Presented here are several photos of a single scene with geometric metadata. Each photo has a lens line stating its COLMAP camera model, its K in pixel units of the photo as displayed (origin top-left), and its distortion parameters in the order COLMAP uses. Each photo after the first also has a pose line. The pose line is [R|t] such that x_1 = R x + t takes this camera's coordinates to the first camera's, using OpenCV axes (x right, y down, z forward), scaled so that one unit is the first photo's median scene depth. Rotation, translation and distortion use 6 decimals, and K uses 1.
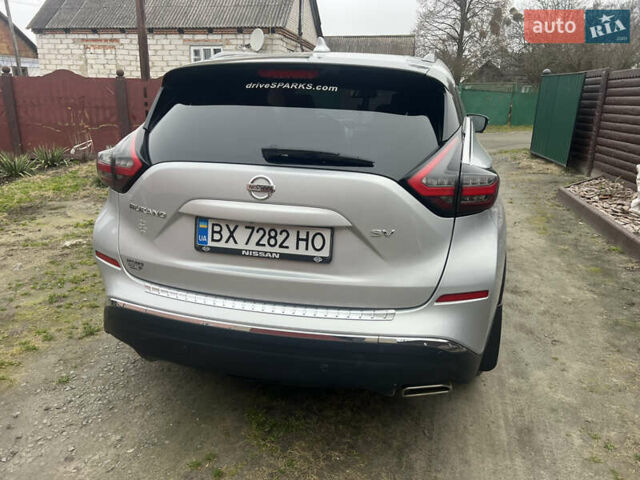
lens RADIAL K [[477.4, 0, 320.0], [0, 477.4, 240.0], [0, 0, 1]] dist [0.066020, -0.074184]
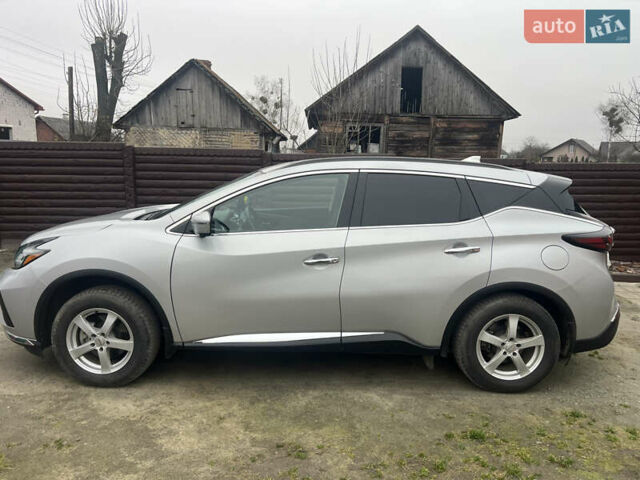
lens RADIAL K [[477.4, 0, 320.0], [0, 477.4, 240.0], [0, 0, 1]] dist [0.066020, -0.074184]
pose [[-0.216416, -0.179313, 0.959693, -2.089044], [0.266946, 0.934662, 0.234834, -0.919136], [-0.939098, 0.307008, -0.154409, 2.500331]]
